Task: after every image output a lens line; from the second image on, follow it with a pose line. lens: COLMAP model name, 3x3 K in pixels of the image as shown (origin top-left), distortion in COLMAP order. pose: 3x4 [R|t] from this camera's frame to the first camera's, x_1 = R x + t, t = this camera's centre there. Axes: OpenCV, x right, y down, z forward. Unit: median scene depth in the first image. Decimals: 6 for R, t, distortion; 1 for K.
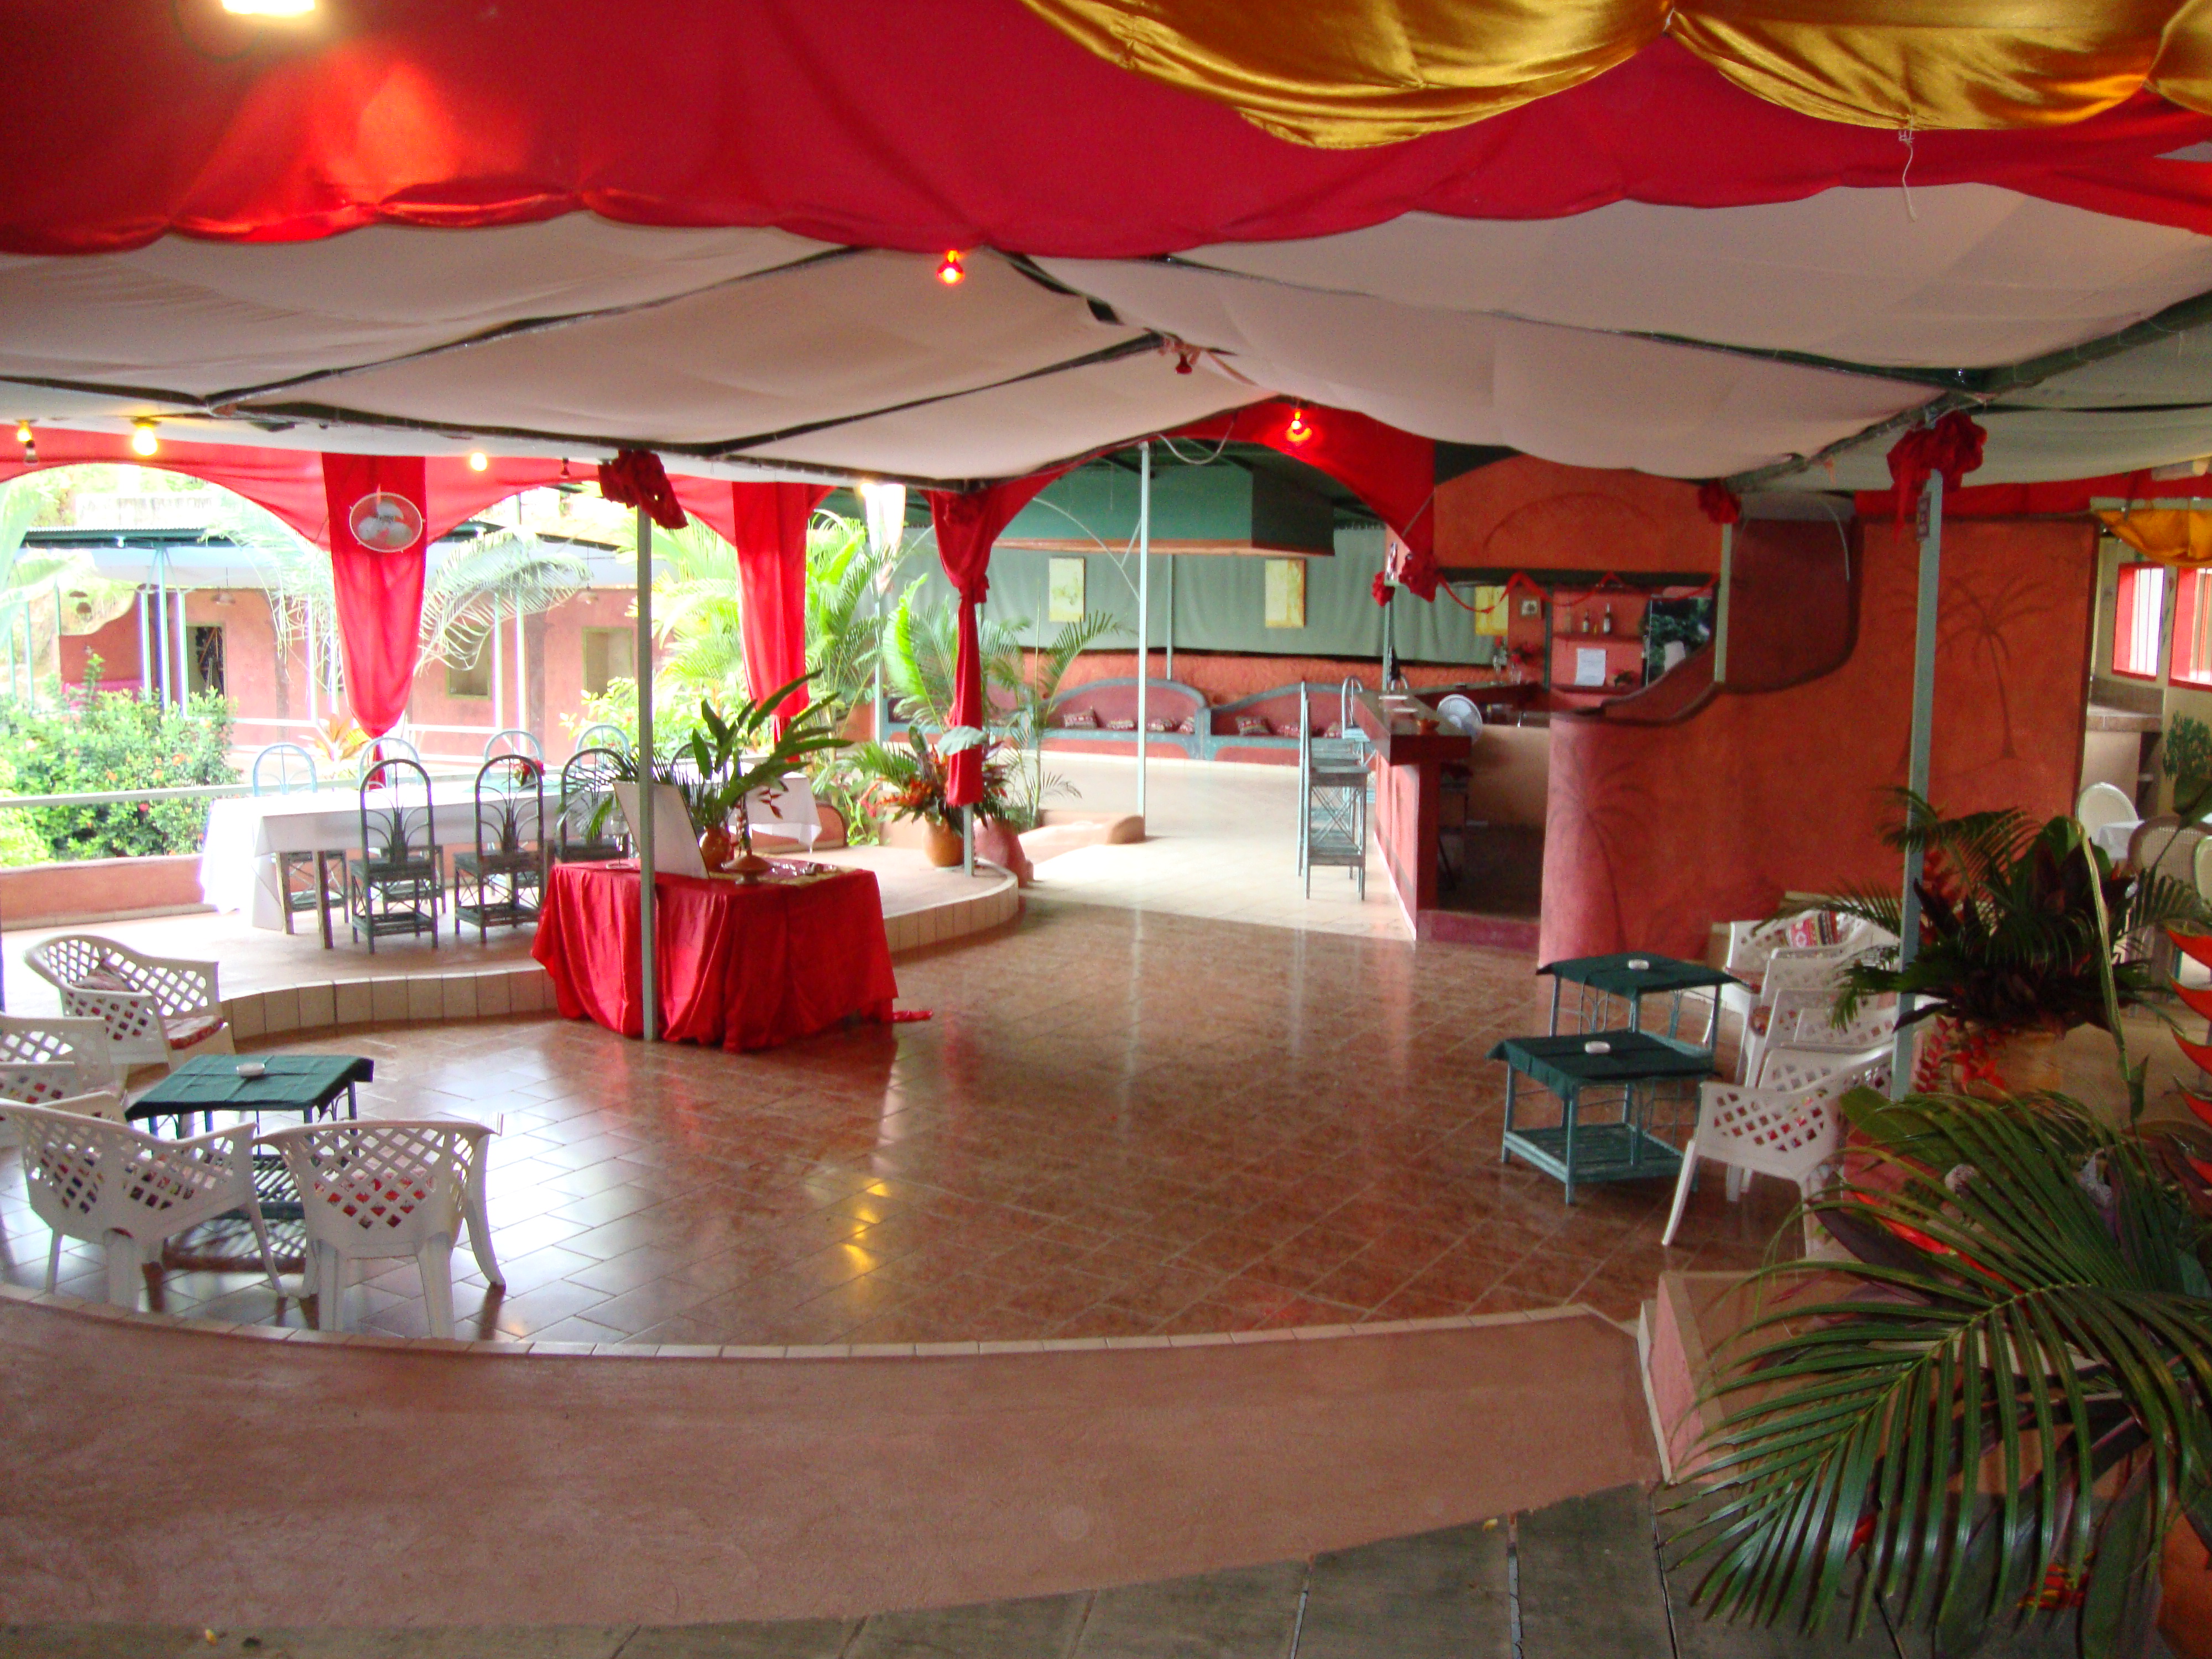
lens RADIAL K [[1913.9, 0, 1108.2], [0, 1913.9, 830.5], [0, 0, 1]] dist [-0.117241, 0.057069]
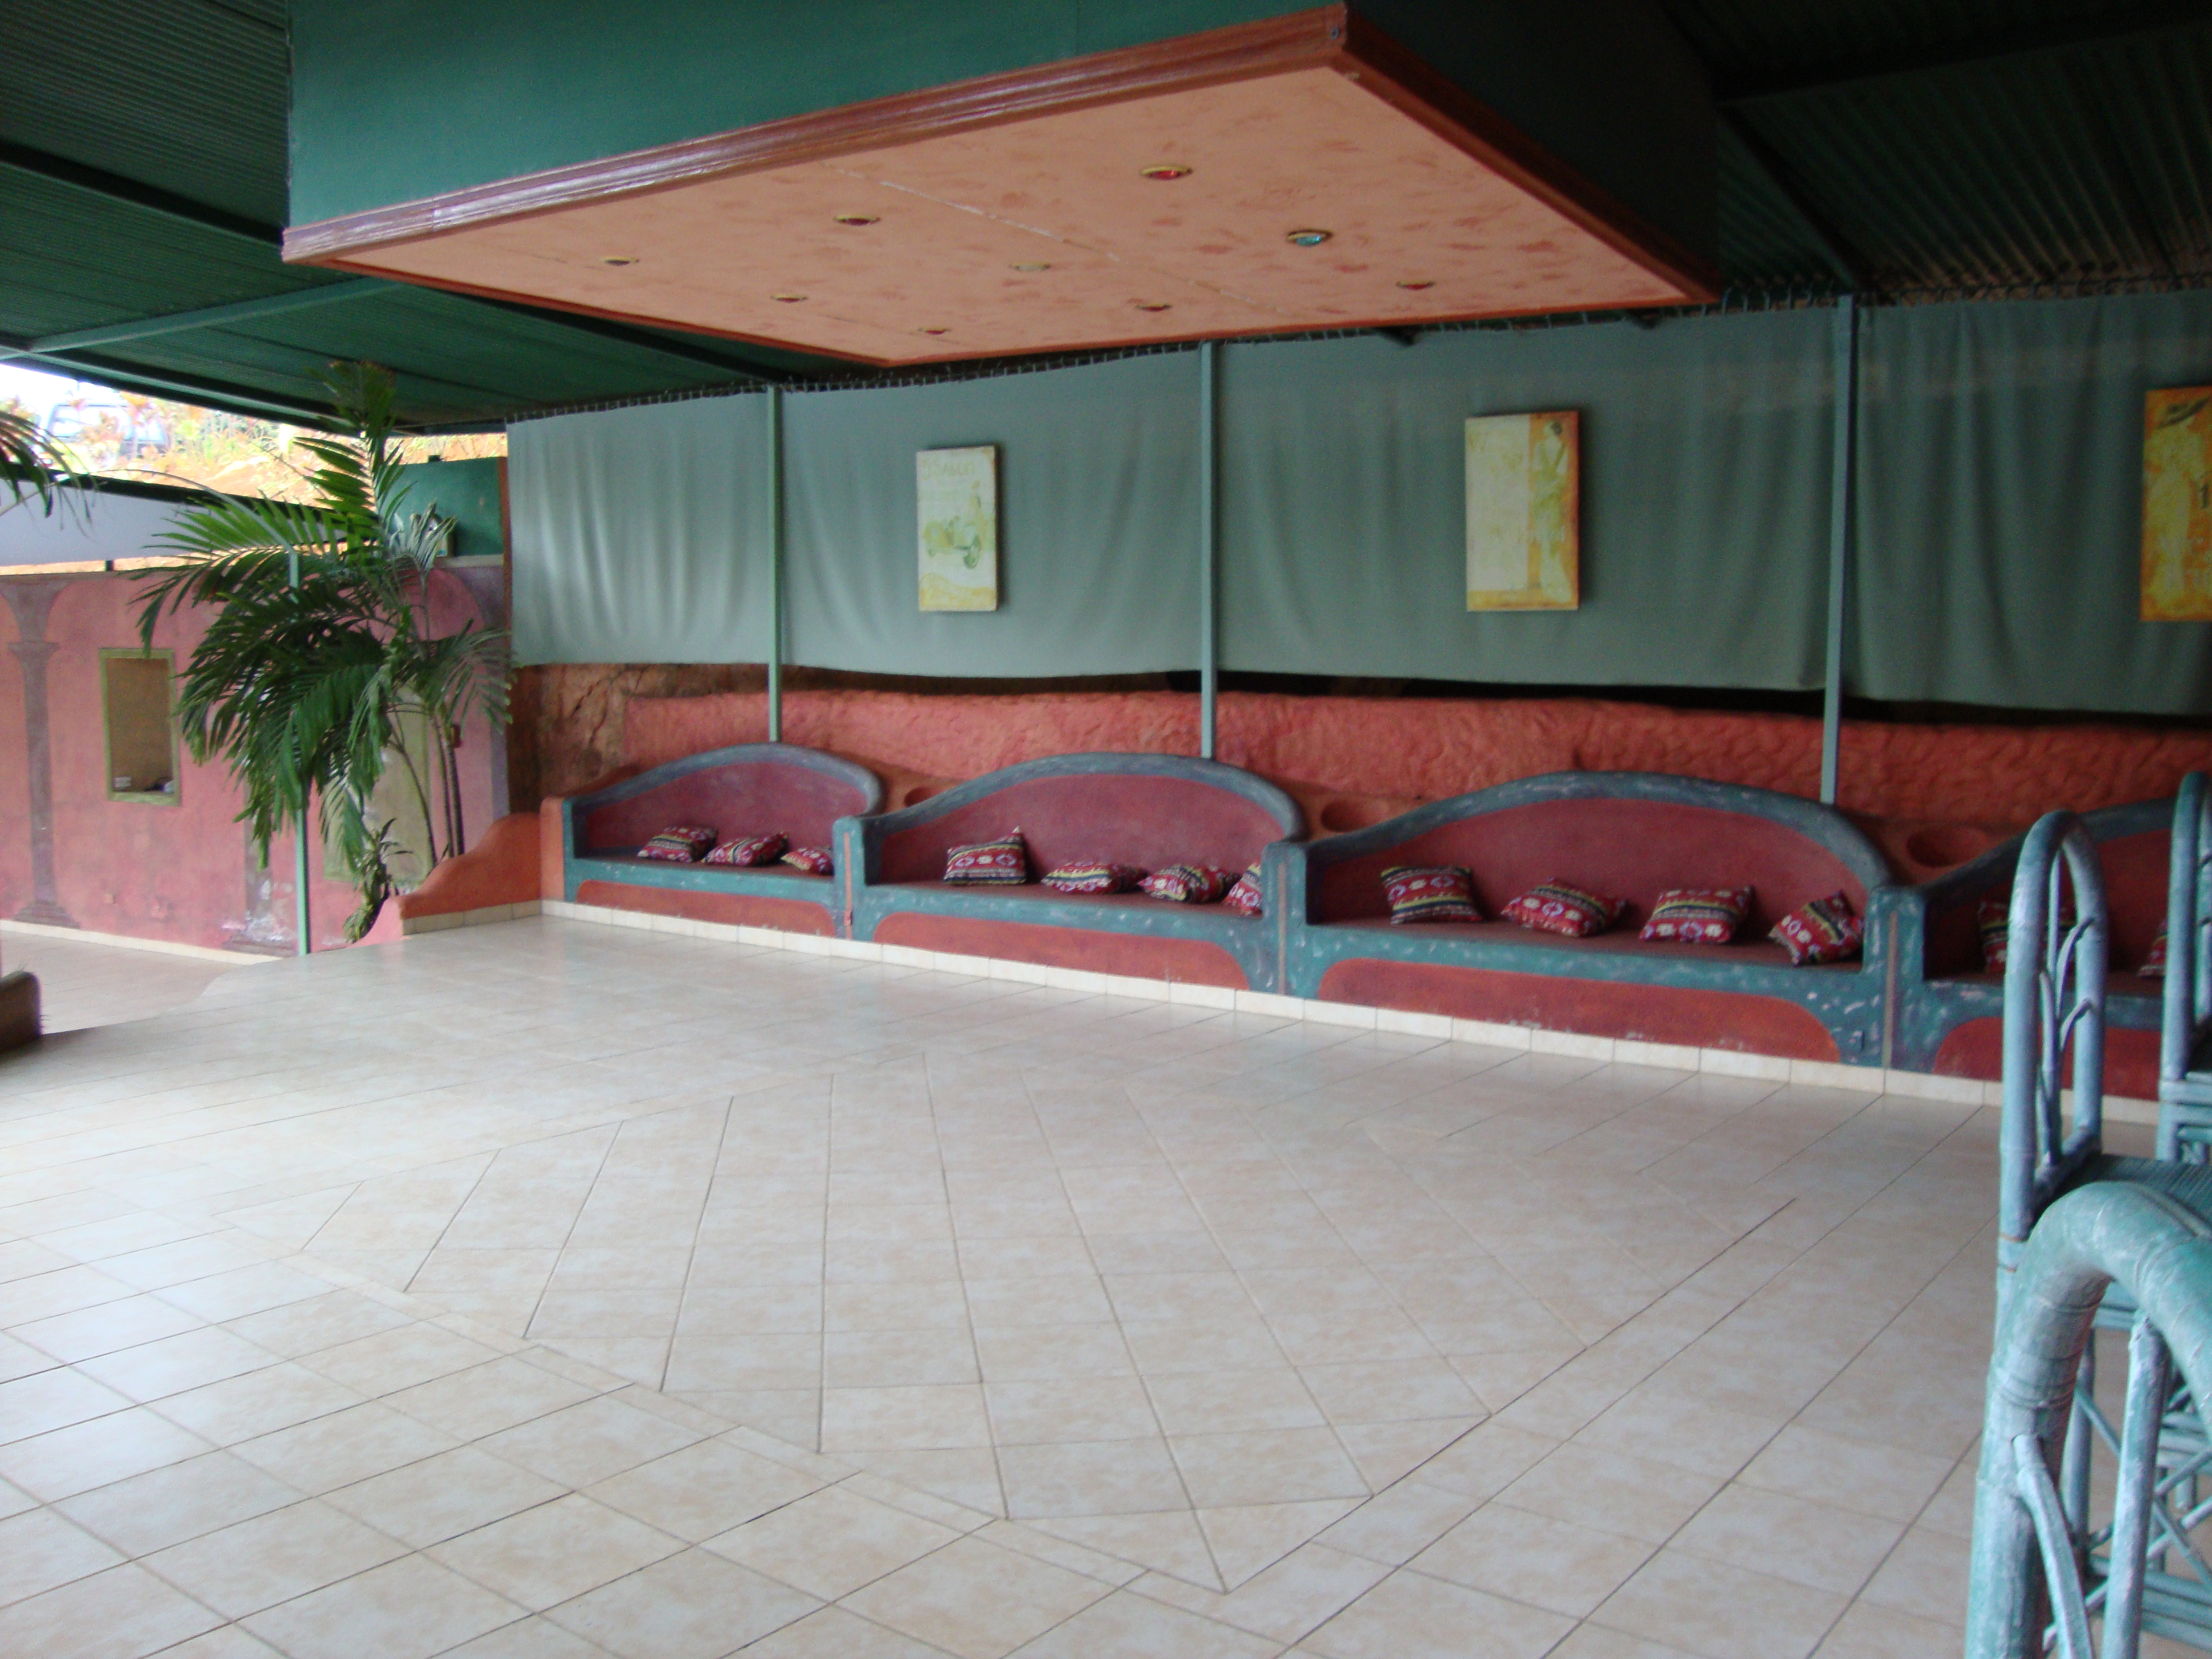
lens RADIAL K [[1913.9, 0, 1102.1], [0, 1913.9, 825.3], [0, 0, 1]] dist [-0.117241, 0.057069]
pose [[0.992071, -0.001559, -0.125666, 0.059127], [-0.000788, 0.999826, -0.018628, -0.060023], [0.125673, 0.018579, 0.991898, 0.639371]]
